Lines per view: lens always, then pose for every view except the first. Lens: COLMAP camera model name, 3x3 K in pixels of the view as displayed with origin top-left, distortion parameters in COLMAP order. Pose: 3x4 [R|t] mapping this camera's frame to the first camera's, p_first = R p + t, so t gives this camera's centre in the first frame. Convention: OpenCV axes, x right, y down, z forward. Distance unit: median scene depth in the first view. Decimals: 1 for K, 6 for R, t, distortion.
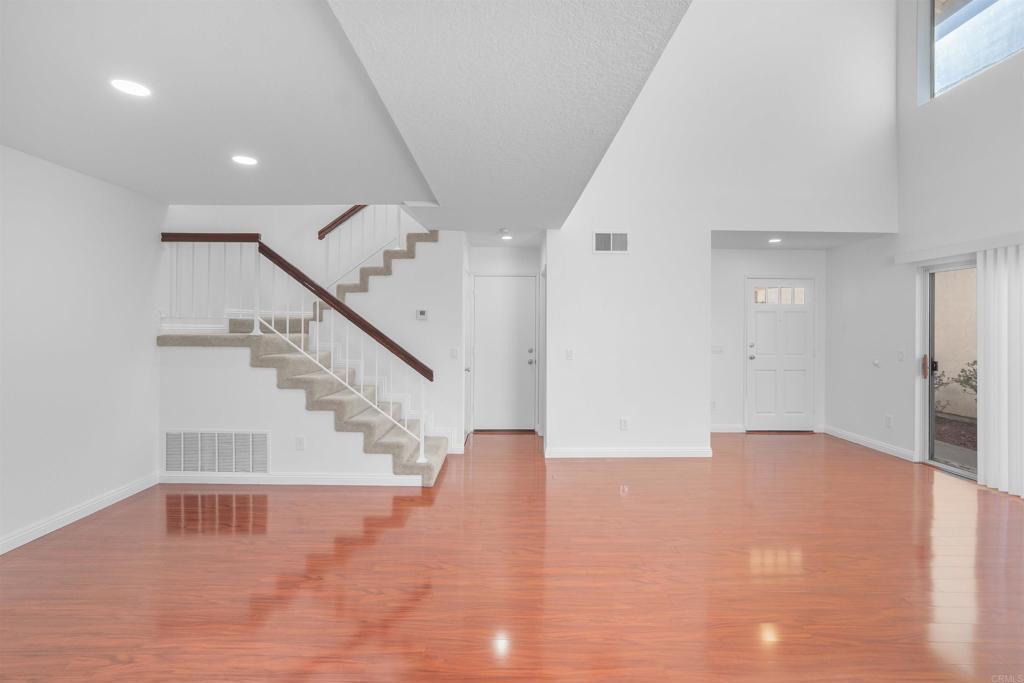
lens RADIAL K [[455.1, 0, 509.1], [0, 455.1, 328.3], [0, 0, 1]] dist [-0.005128, 0.000027]
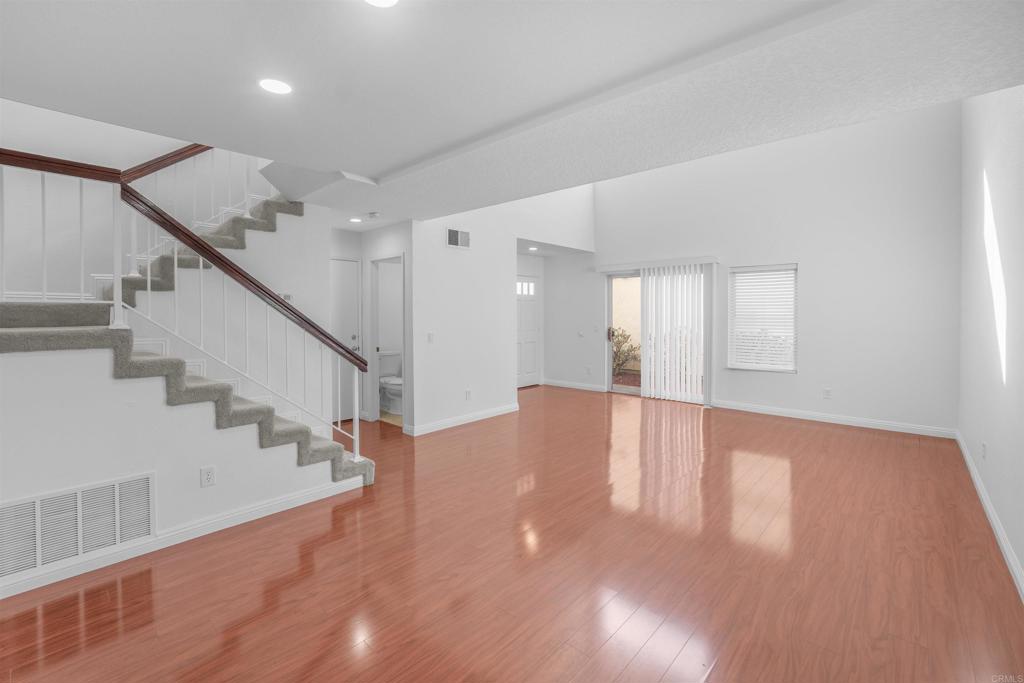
lens RADIAL K [[446.2, 0, 511.4], [0, 446.2, 316.0], [0, 0, 1]] dist [0.000729, 0.000479]
pose [[0.682240, -0.014176, 0.730991, -0.607130], [0.009666, 0.999900, 0.010369, -0.004001], [-0.731065, -0.000009, 0.682308, 0.154433]]
